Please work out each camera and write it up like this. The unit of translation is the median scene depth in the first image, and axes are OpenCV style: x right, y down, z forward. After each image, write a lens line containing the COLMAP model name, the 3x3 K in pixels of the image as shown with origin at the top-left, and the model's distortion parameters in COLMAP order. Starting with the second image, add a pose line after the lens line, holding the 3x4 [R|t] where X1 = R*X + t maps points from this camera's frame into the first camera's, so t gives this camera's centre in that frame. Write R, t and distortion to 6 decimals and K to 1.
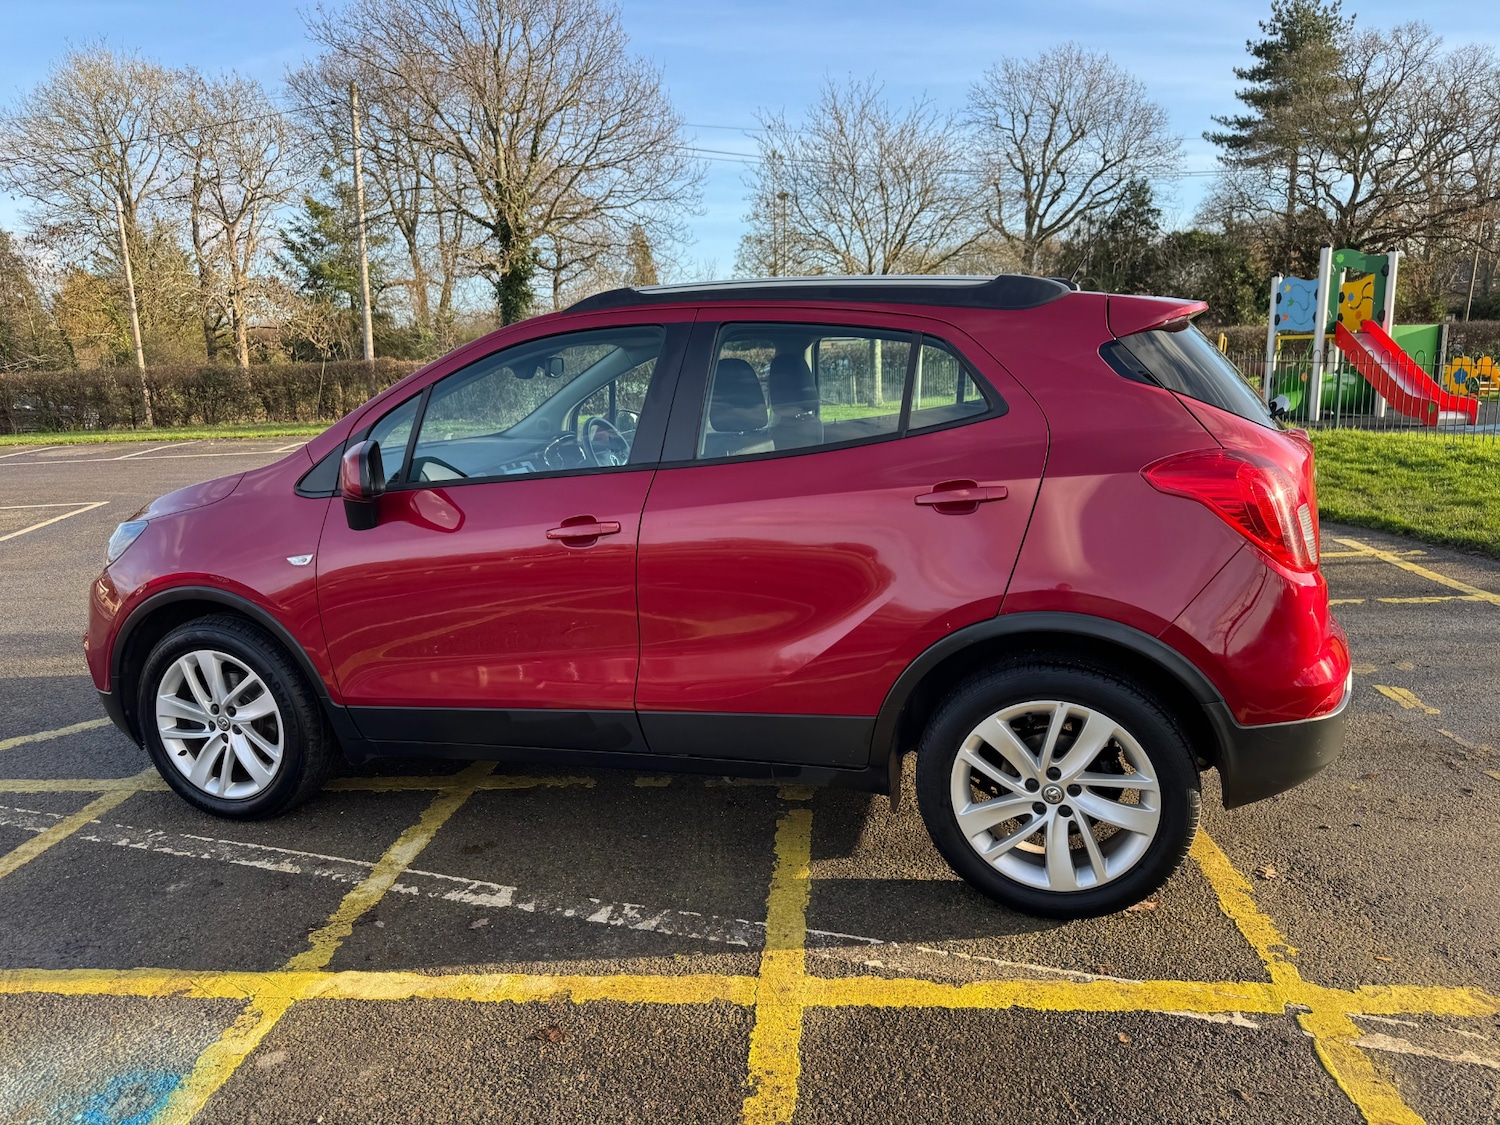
lens RADIAL K [[1059.6, 0, 737.9], [0, 1059.6, 572.7], [0, 0, 1]] dist [0.017566, -0.020902]
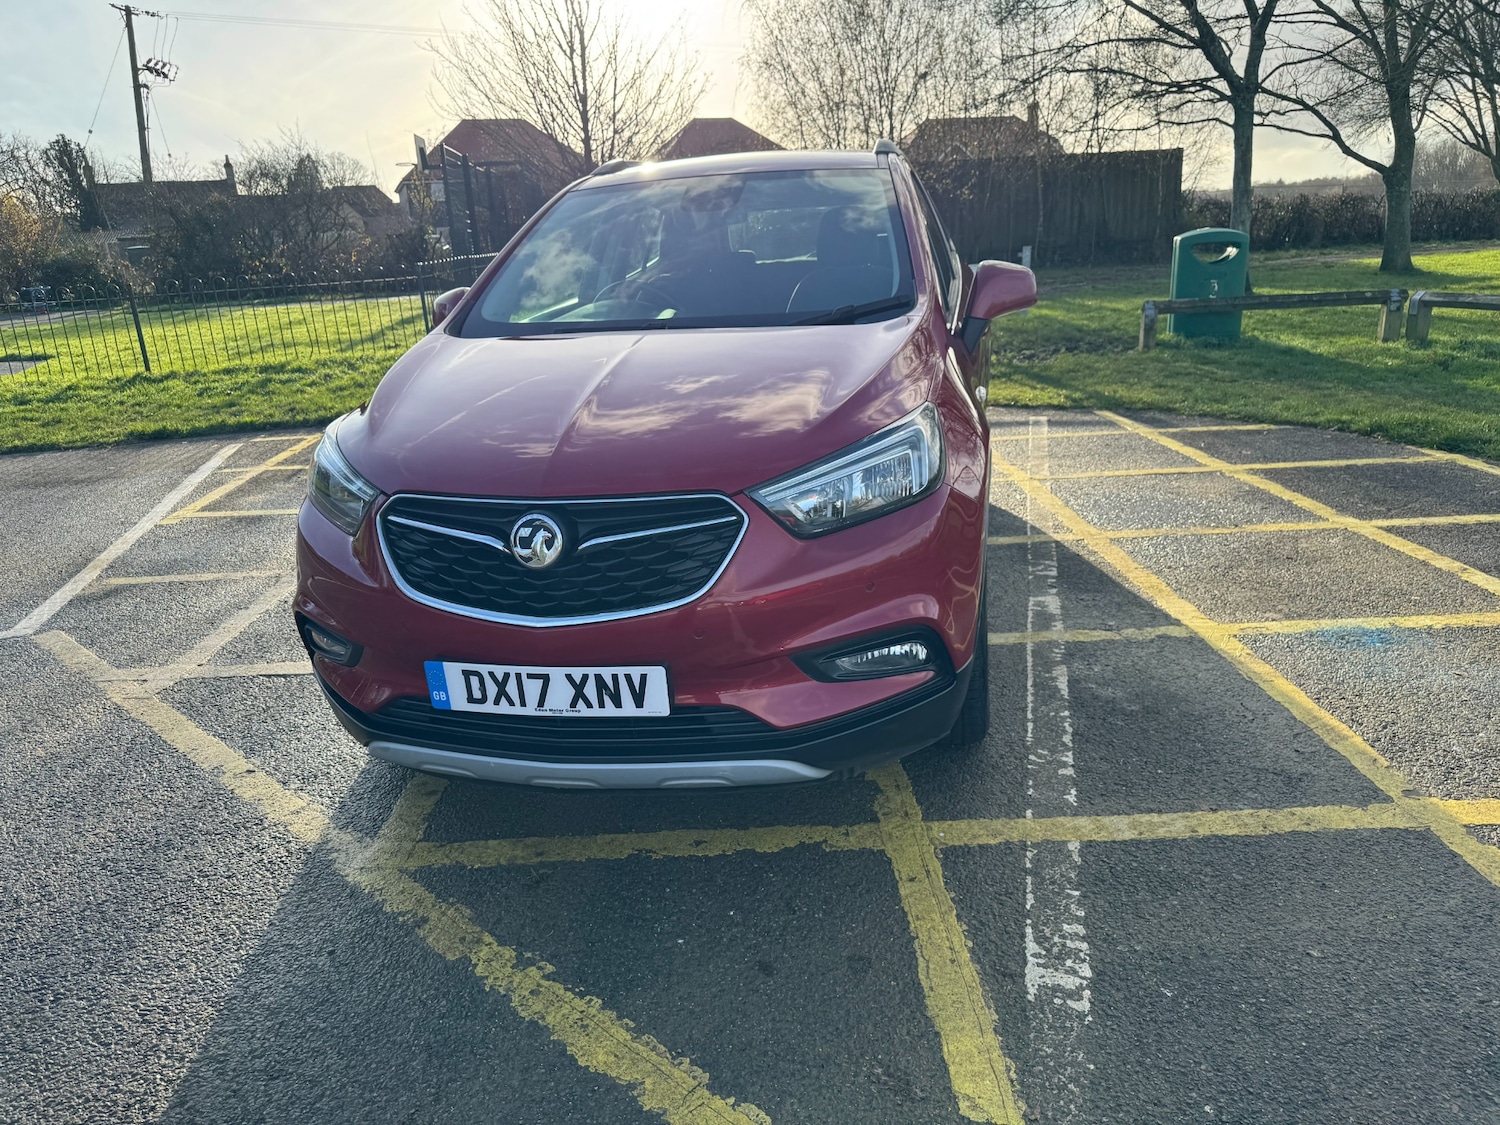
lens RADIAL K [[1061.6, 0, 739.7], [0, 1061.6, 558.7], [0, 0, 1]] dist [0.031530, -0.038174]
pose [[-0.081808, -0.251842, 0.964304, -1.298054], [0.257172, 0.929448, 0.264556, -0.174974], [-0.962897, 0.269635, -0.011270, 1.205039]]
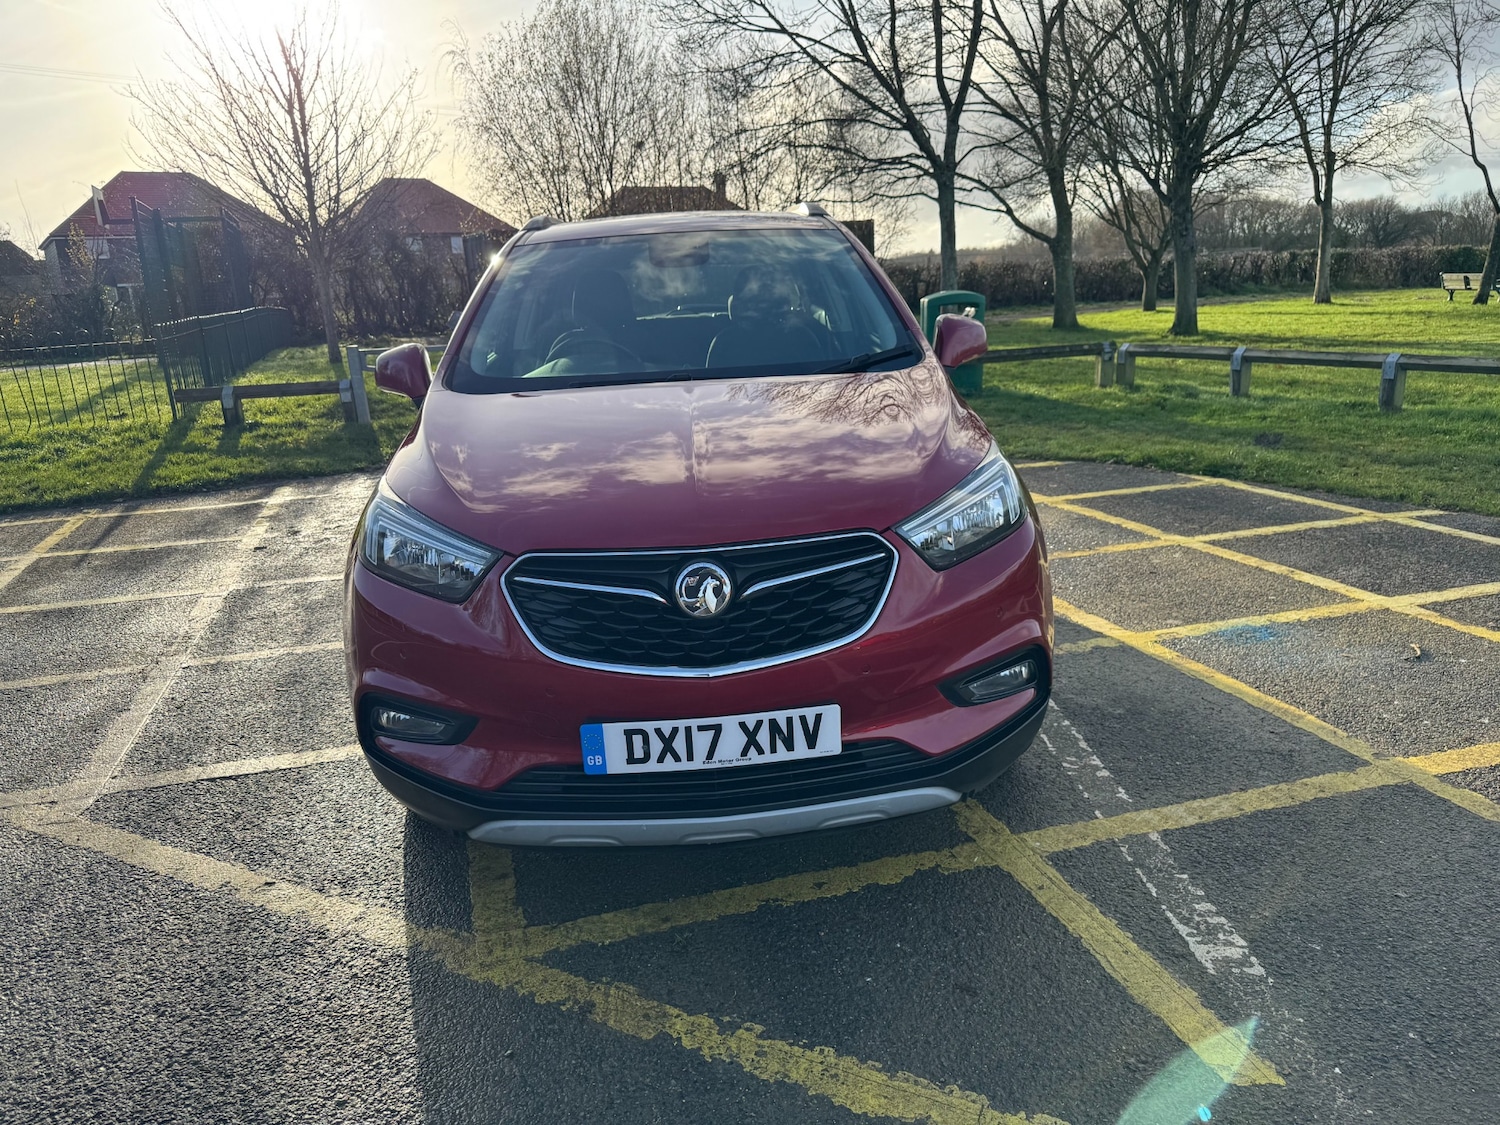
lens RADIAL K [[1061.6, 0, 738.9], [0, 1061.6, 554.8], [0, 0, 1]] dist [0.031530, -0.038174]
pose [[-0.348573, -0.182270, 0.919388, -1.252195], [0.250842, 0.926987, 0.278879, -0.236062], [-0.903092, 0.327831, -0.277402, 1.458336]]
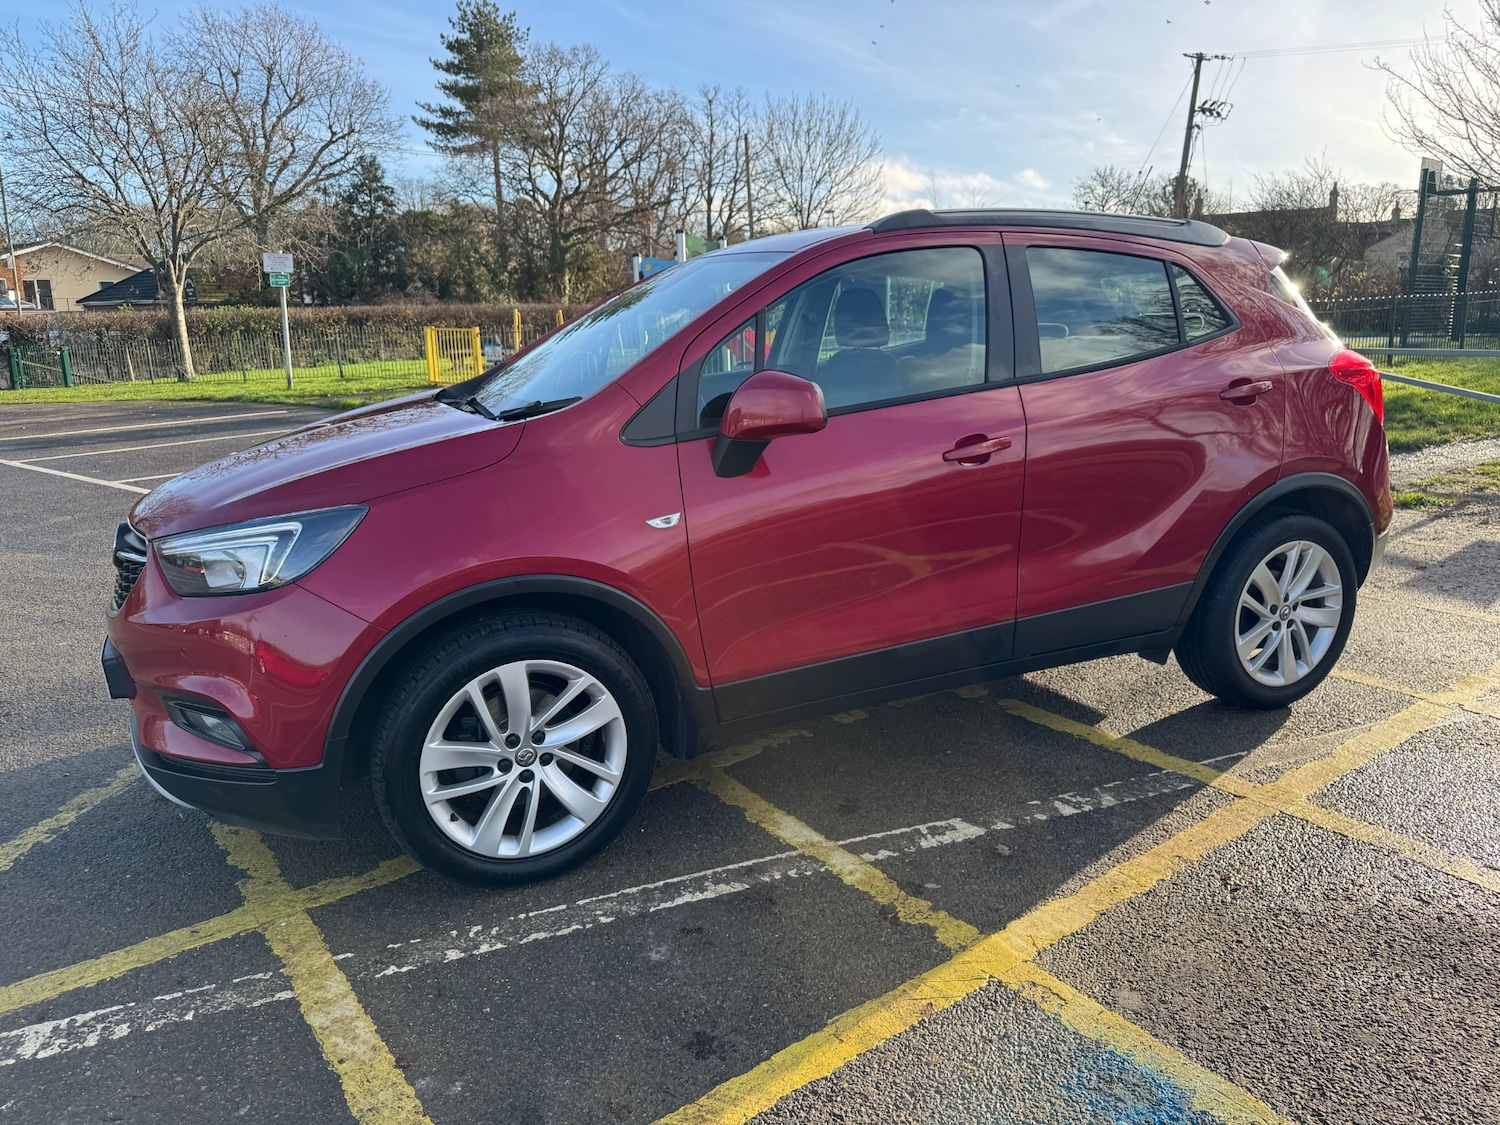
lens RADIAL K [[1059.6, 0, 744.3], [0, 1059.6, 556.6], [0, 0, 1]] dist [0.017566, -0.020902]
pose [[0.753214, -0.135553, 0.643657, -0.849977], [0.132271, 0.989760, 0.053657, -0.018644], [-0.644339, 0.044722, 0.763431, 0.328730]]
